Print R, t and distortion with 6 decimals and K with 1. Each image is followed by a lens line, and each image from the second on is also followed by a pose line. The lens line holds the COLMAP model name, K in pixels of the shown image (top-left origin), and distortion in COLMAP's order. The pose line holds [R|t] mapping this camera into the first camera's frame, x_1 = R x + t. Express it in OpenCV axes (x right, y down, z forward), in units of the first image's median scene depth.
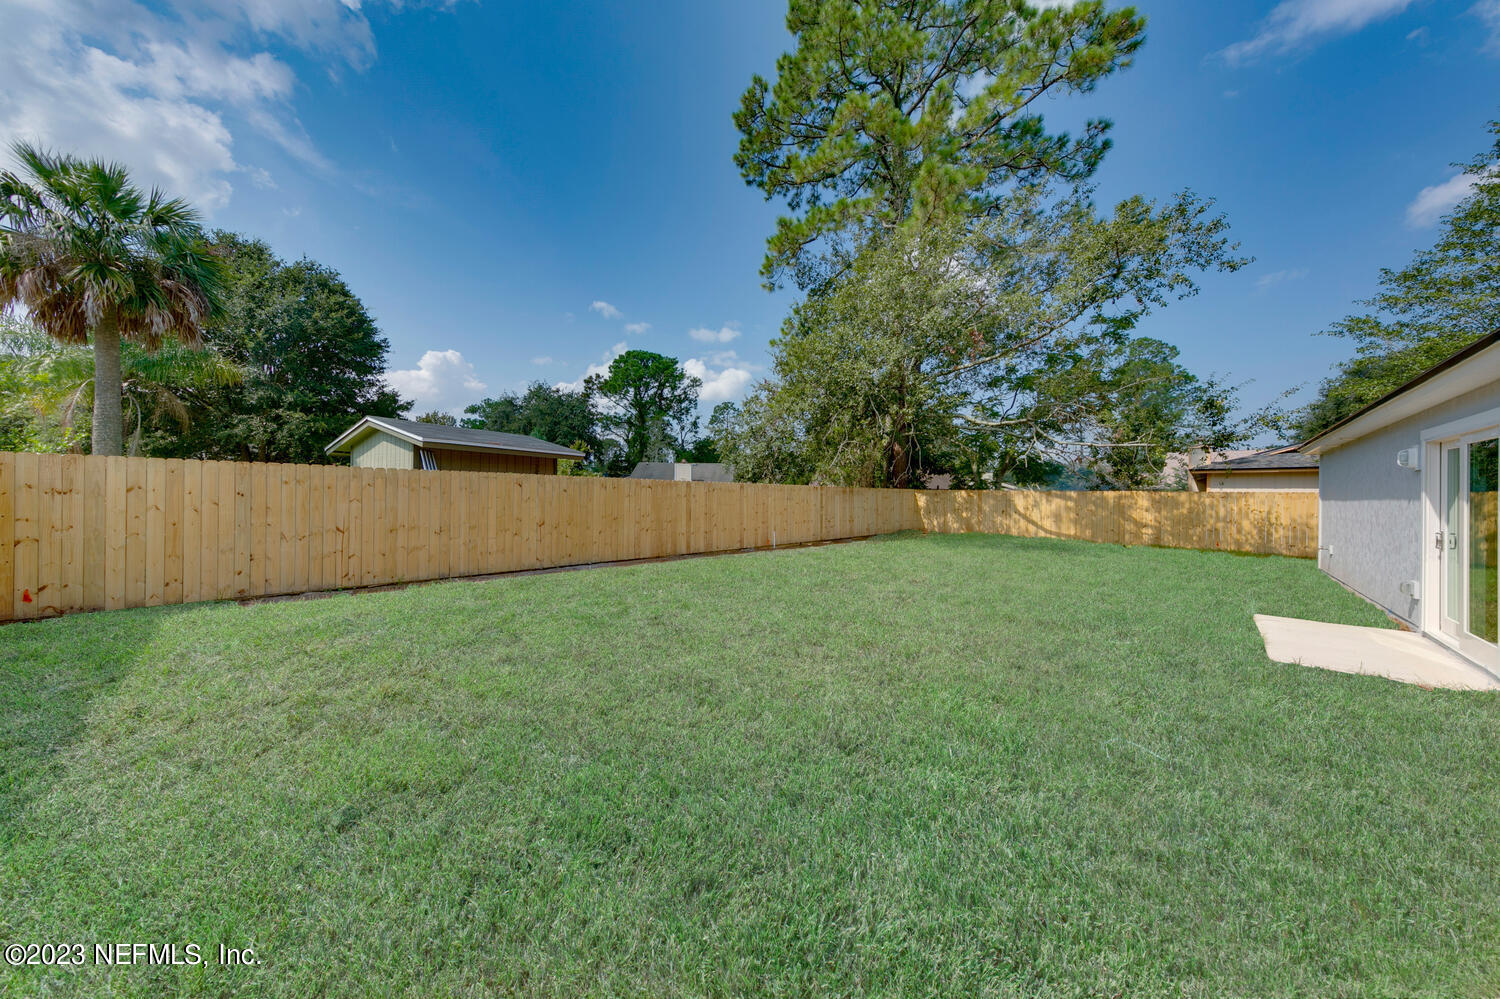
lens RADIAL K [[533.4, 0, 748.4], [0, 533.4, 490.0], [0, 0, 1]] dist [0.002645, -0.000167]
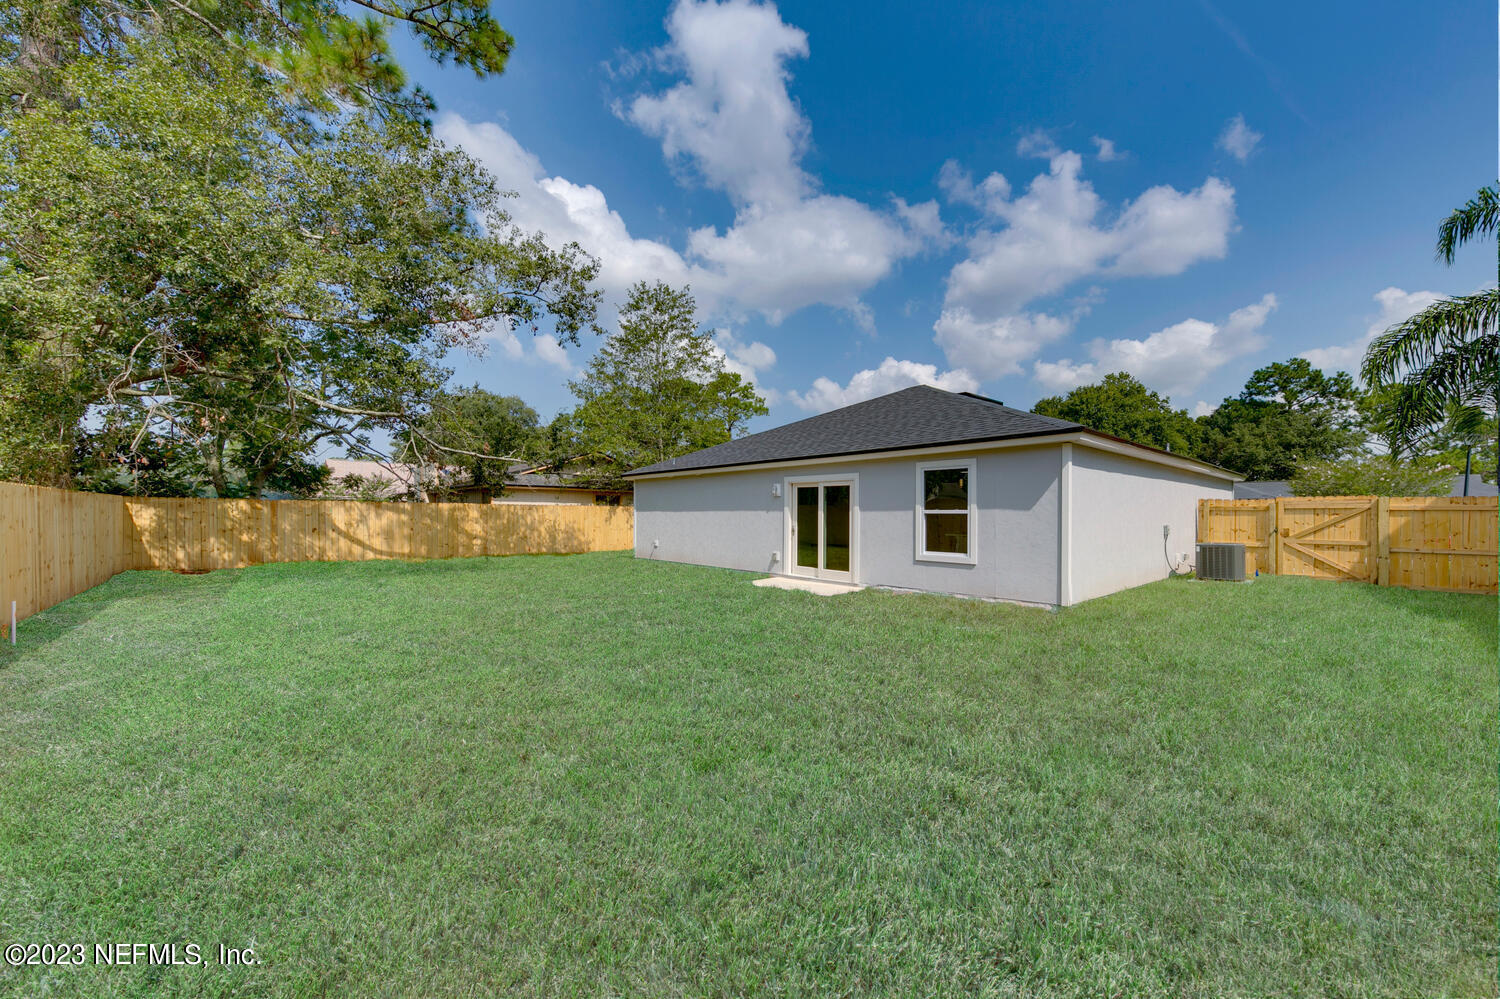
lens RADIAL K [[533.4, 0, 748.4], [0, 533.4, 490.0], [0, 0, 1]] dist [0.002645, -0.000167]
pose [[0.999990, -0.002537, -0.003735, 0.583878], [0.002537, 0.999997, -0.000028, -0.010471], [0.003735, 0.000018, 0.999993, -0.005595]]
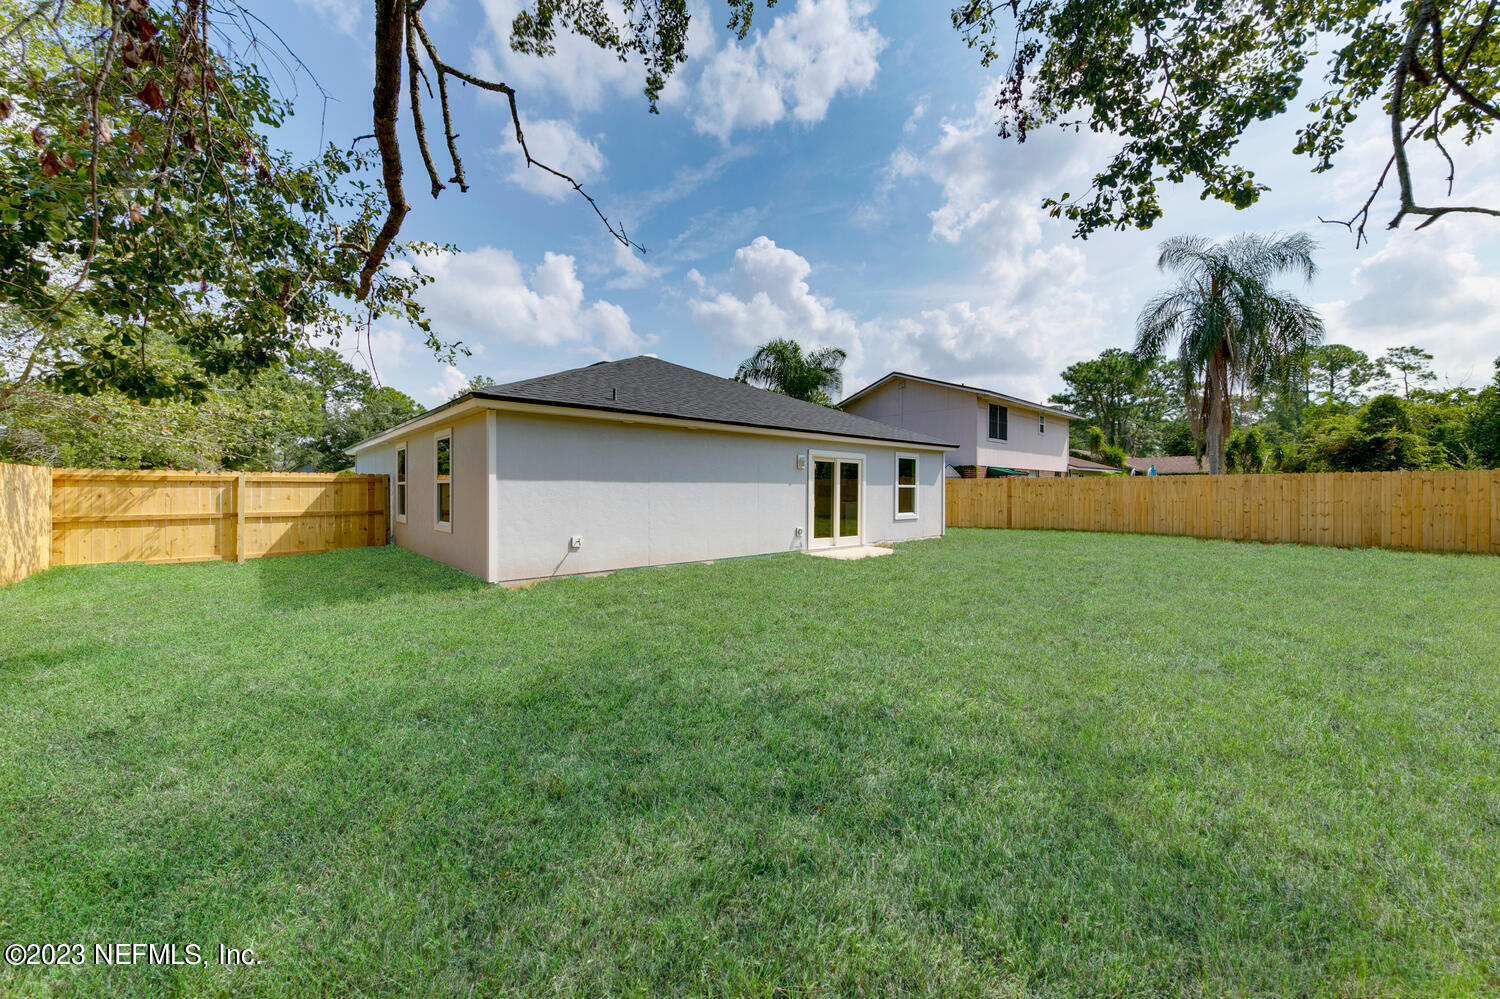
lens RADIAL K [[533.4, 0, 748.4], [0, 533.4, 490.0], [0, 0, 1]] dist [0.002645, -0.000167]
pose [[0.999988, -0.002922, -0.003950, 0.586518], [0.002922, 0.999996, 0.000113, -0.010482], [0.003950, -0.000124, 0.999992, -0.005560]]
